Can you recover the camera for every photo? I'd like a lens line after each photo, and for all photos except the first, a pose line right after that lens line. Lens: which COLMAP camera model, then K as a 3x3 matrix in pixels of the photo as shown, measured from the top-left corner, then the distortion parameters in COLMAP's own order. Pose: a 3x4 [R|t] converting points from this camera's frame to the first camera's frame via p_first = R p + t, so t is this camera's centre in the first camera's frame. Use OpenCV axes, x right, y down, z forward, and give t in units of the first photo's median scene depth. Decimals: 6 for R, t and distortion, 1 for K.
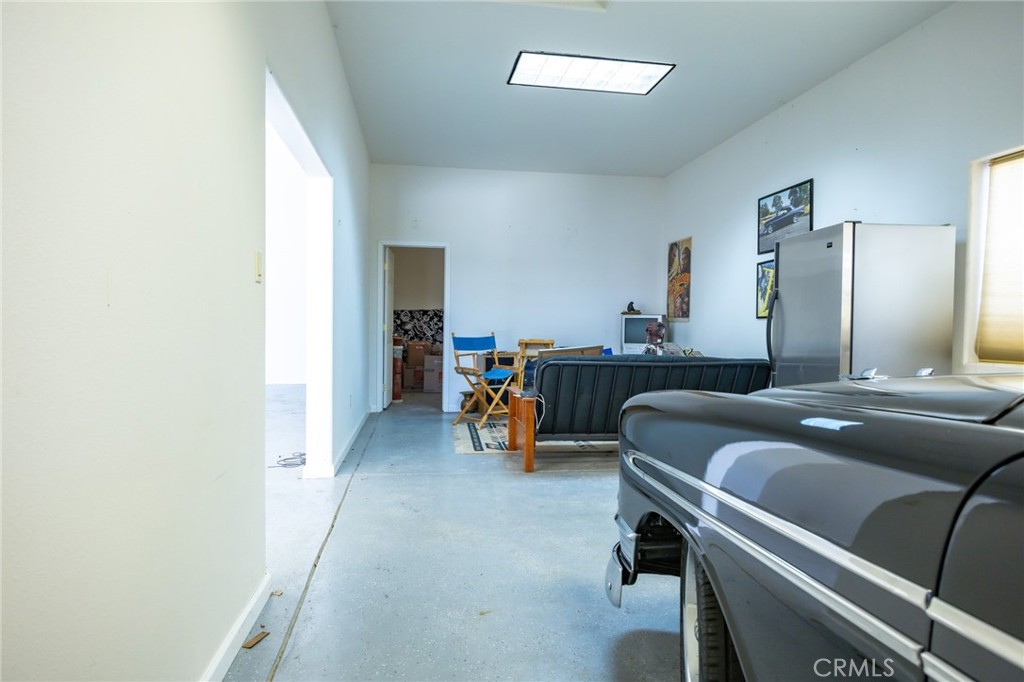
lens RADIAL K [[607.4, 0, 510.2], [0, 607.4, 341.7], [0, 0, 1]] dist [-0.002371, -0.000143]
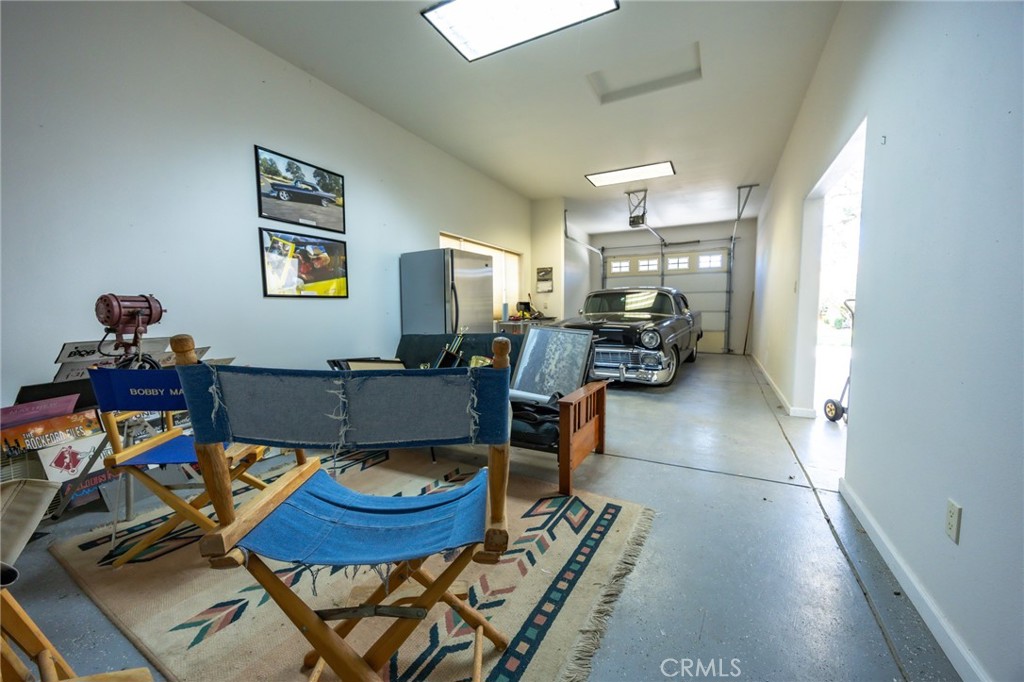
lens RADIAL K [[397.5, 0, 507.1], [0, 397.5, 343.3], [0, 0, 1]] dist [0.000302, 0.000003]
pose [[-0.798742, -0.053030, 0.599333, -0.148789], [0.013505, 0.994277, 0.105974, -0.023269], [-0.601523, 0.092740, -0.793454, 1.025507]]
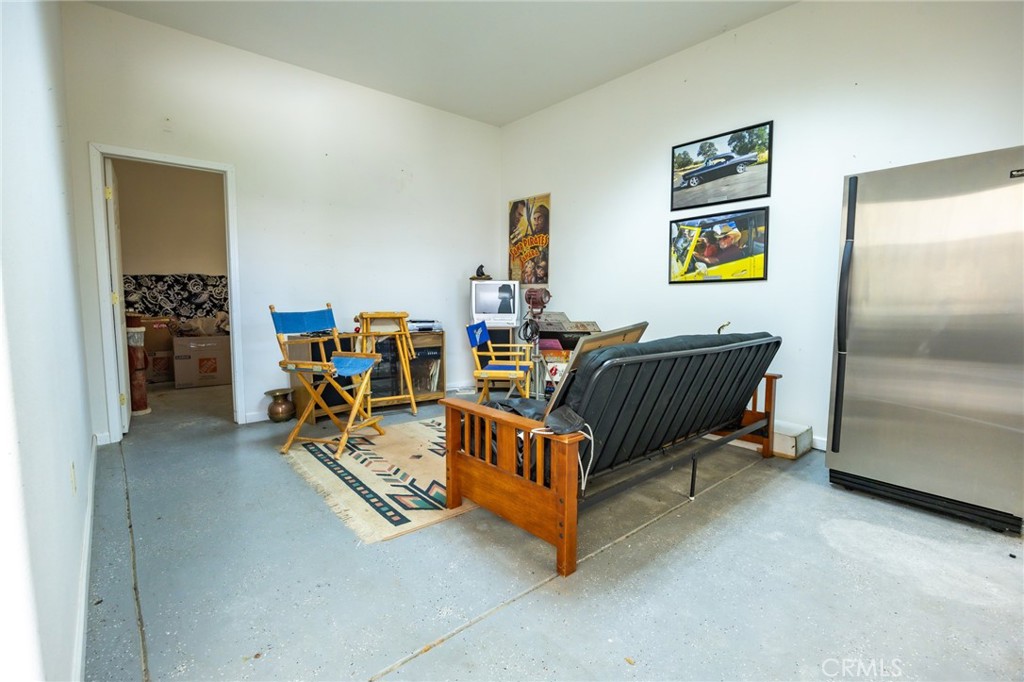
lens RADIAL K [[469.6, 0, 517.3], [0, 469.6, 342.6], [0, 0, 1]] dist [-0.014662, 0.001277]
pose [[0.840232, -0.062470, 0.538617, -0.135033], [0.021784, 0.996428, 0.081586, -0.010322], [-0.541790, -0.056818, 0.838591, 0.443756]]
